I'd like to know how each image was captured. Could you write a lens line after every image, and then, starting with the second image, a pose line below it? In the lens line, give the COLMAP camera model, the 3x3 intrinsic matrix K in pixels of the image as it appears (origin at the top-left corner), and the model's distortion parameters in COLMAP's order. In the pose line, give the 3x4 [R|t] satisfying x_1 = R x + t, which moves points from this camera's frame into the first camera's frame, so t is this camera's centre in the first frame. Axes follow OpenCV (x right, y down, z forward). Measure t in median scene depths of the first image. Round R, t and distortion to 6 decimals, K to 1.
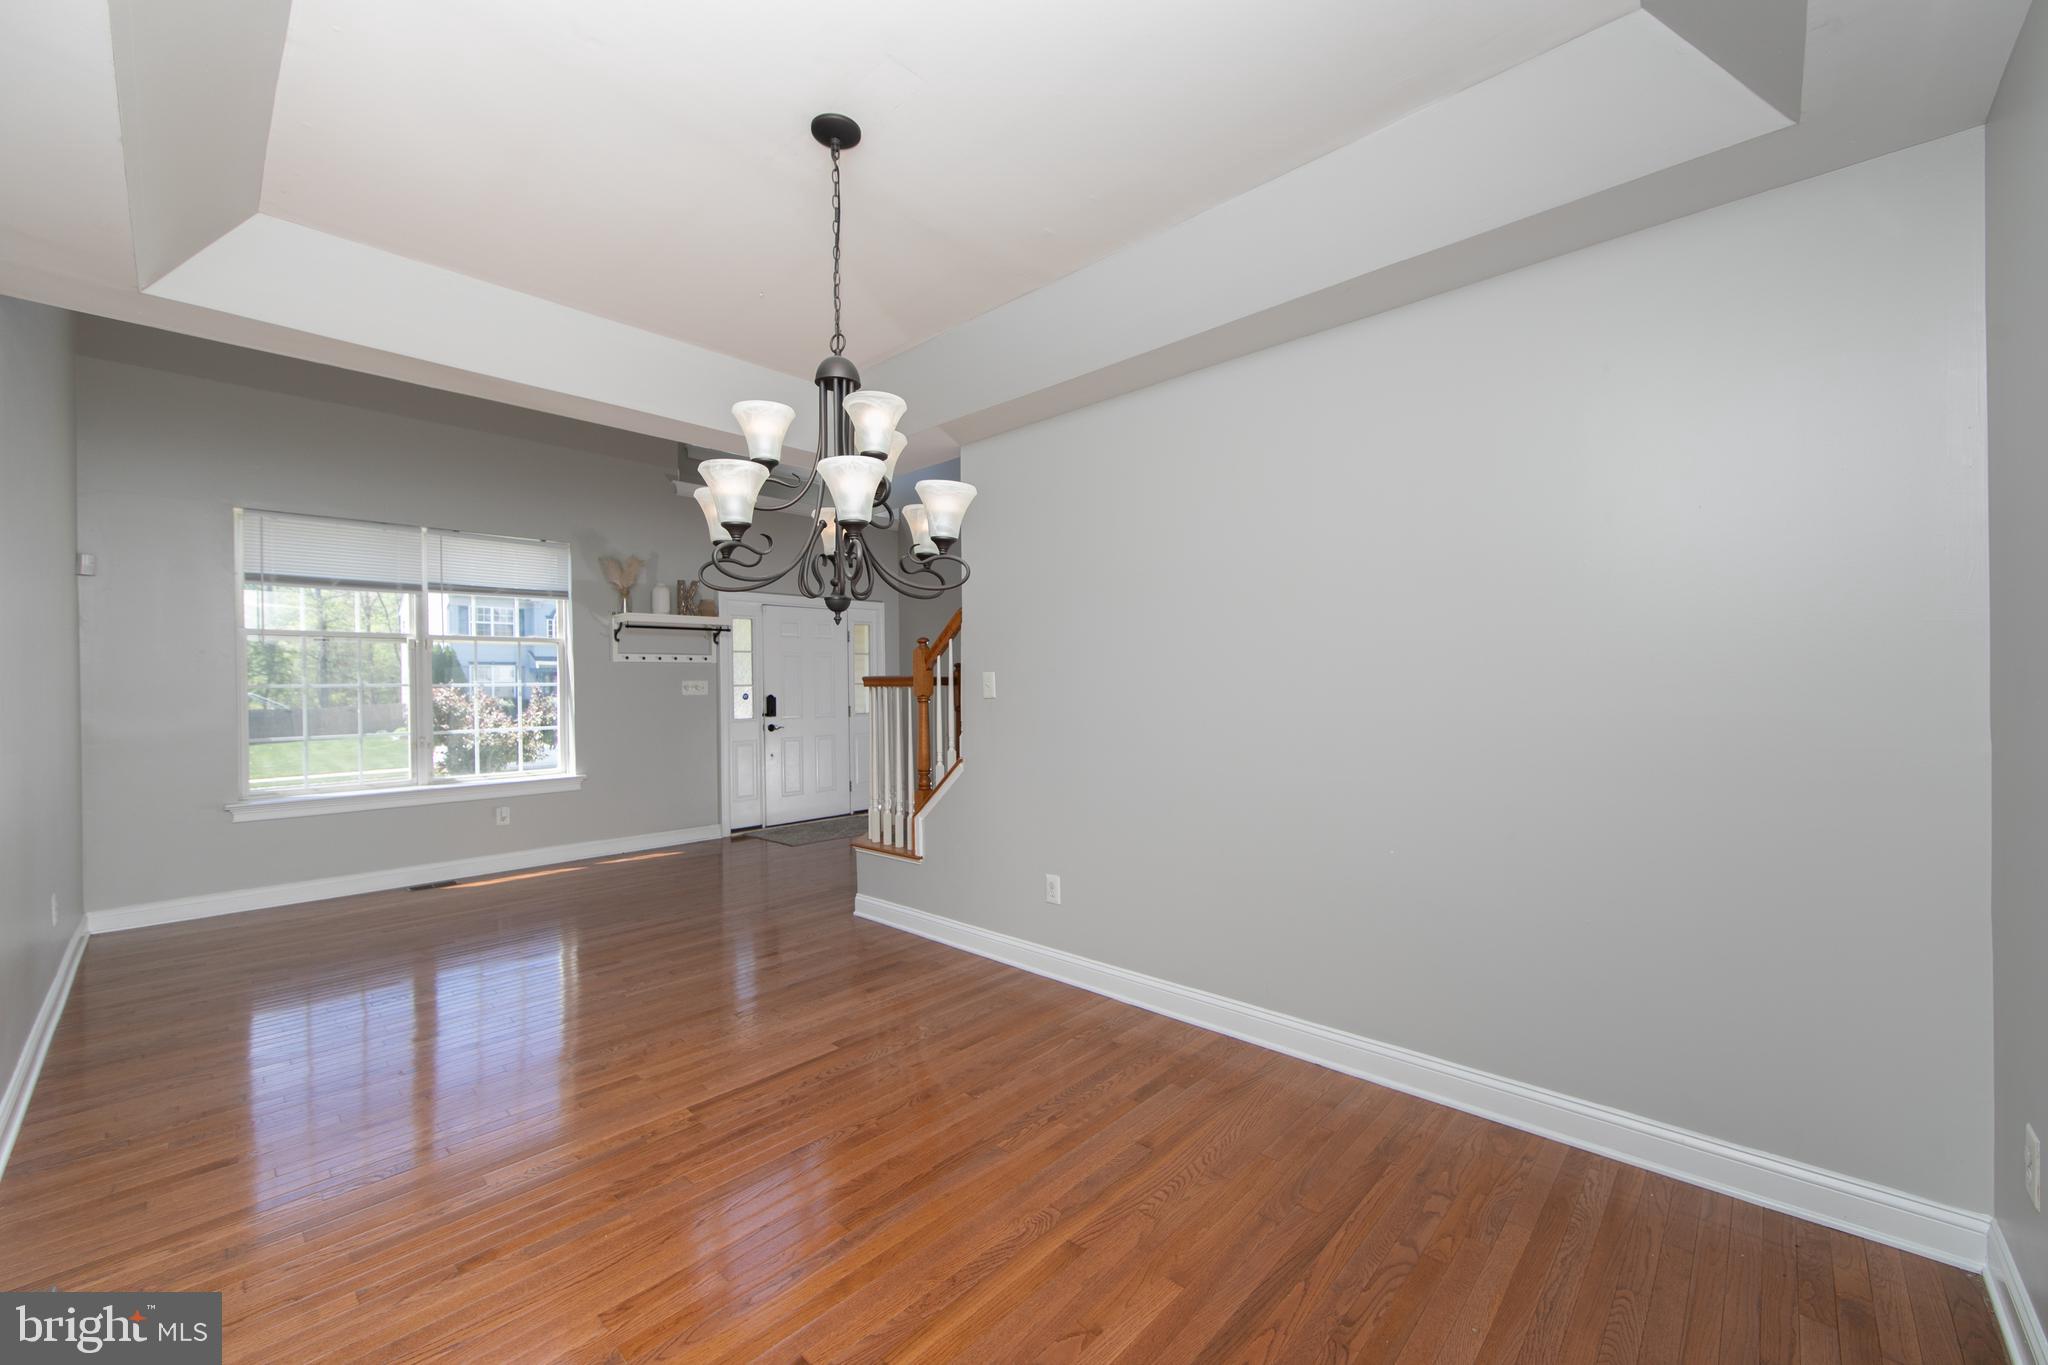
lens RADIAL K [[813.9, 0, 1026.3], [0, 813.9, 686.6], [0, 0, 1]] dist [-0.003959, -0.000534]
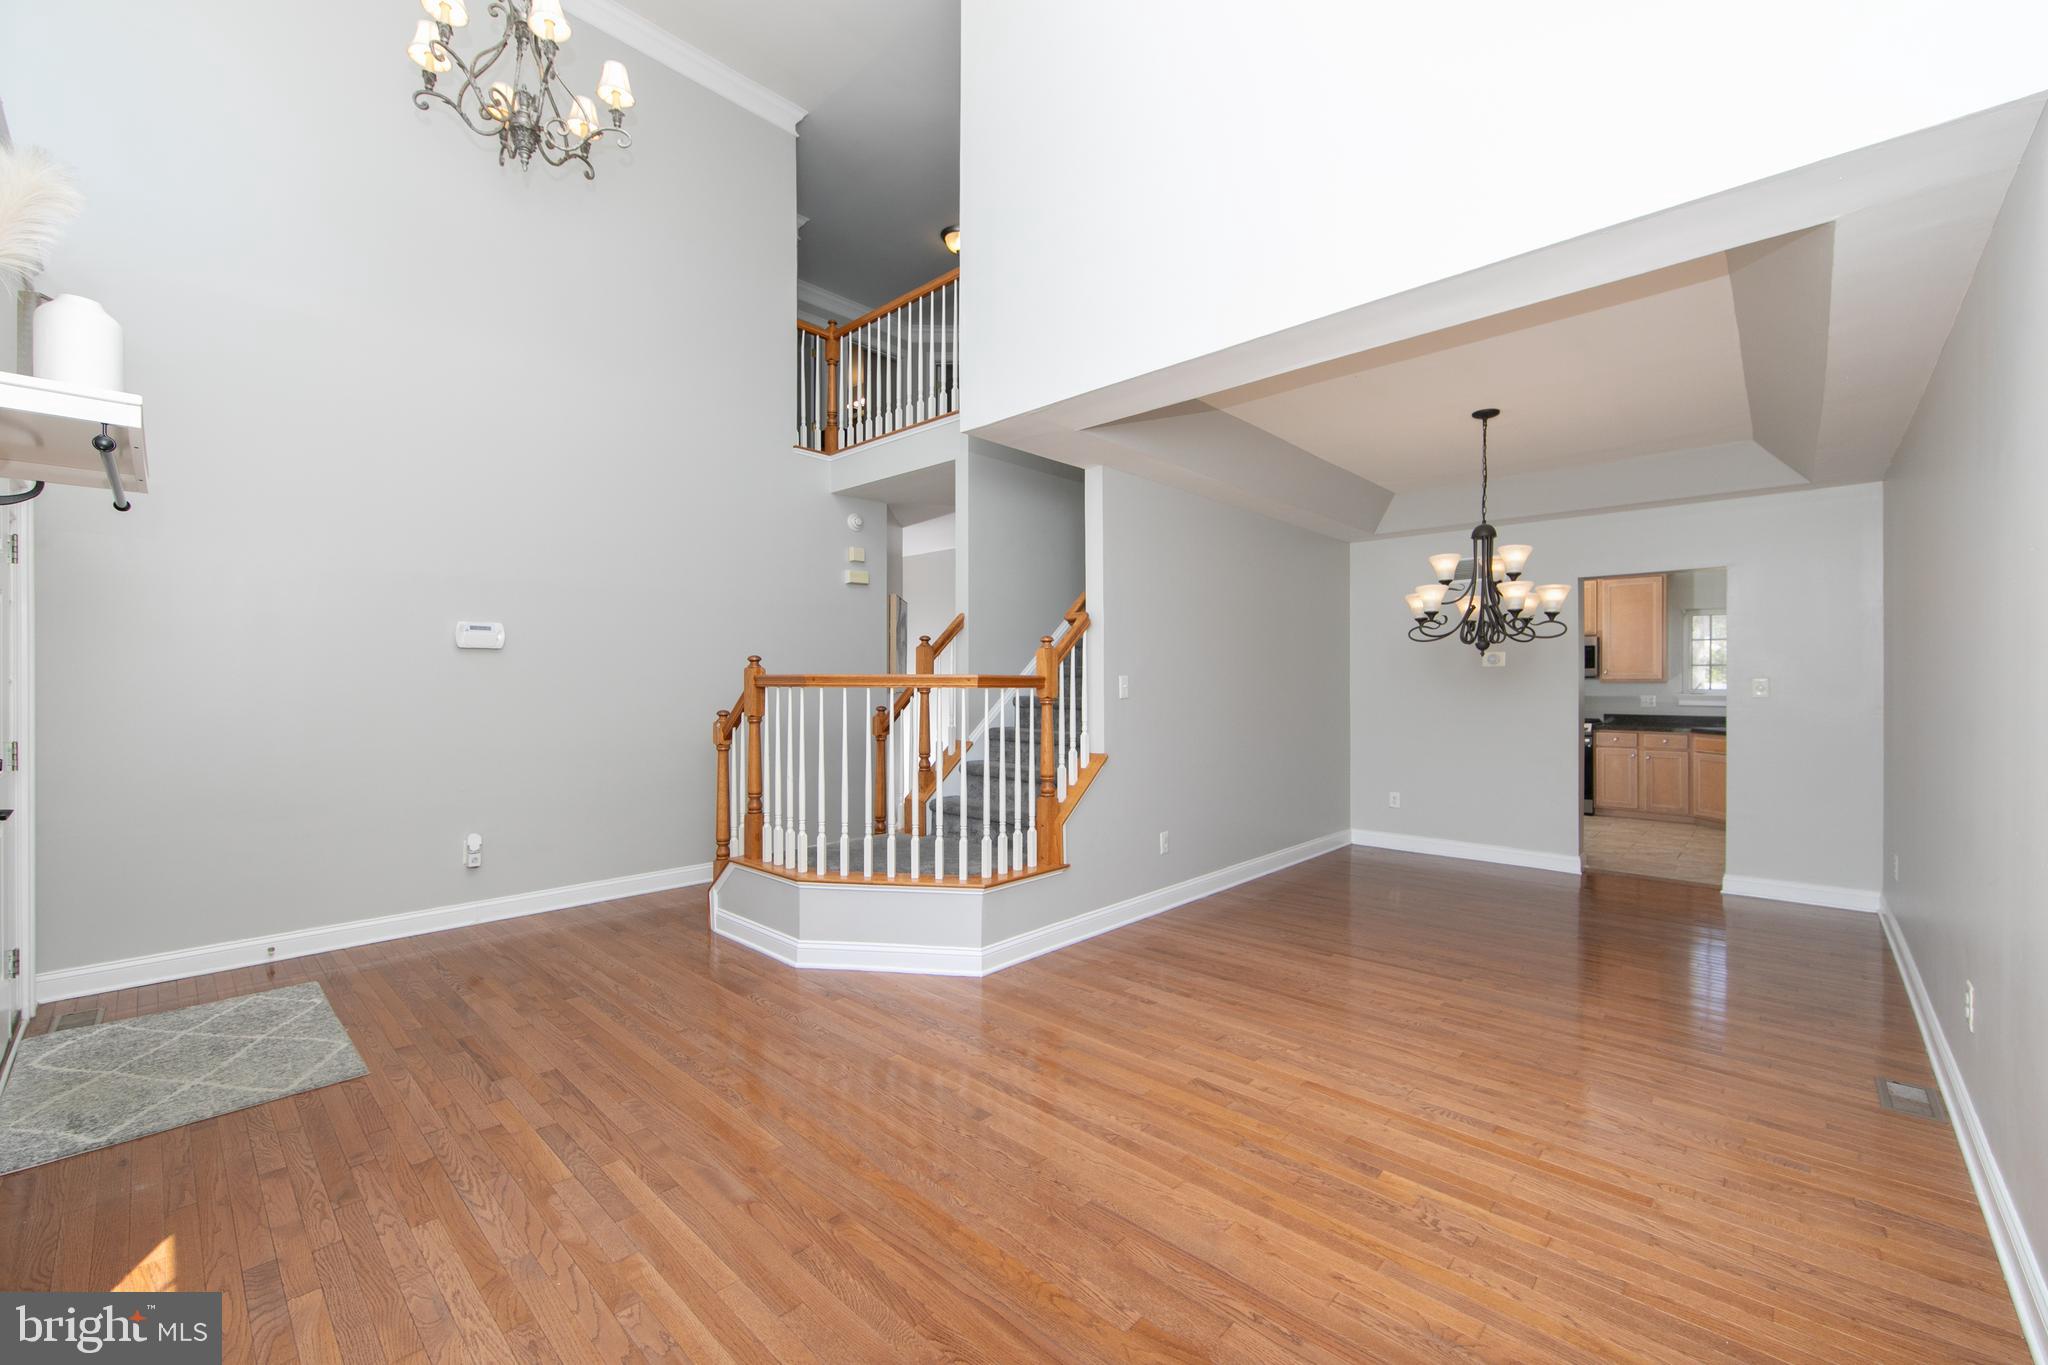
lens RADIAL K [[813.9, 0, 1033.9], [0, 813.9, 679.6], [0, 0, 1]] dist [-0.003959, -0.000534]
pose [[-0.010442, 0.019150, 0.999762, -1.187625], [0.004068, 0.999809, -0.019109, 0.009960], [-0.999937, 0.003867, -0.010518, 1.133200]]
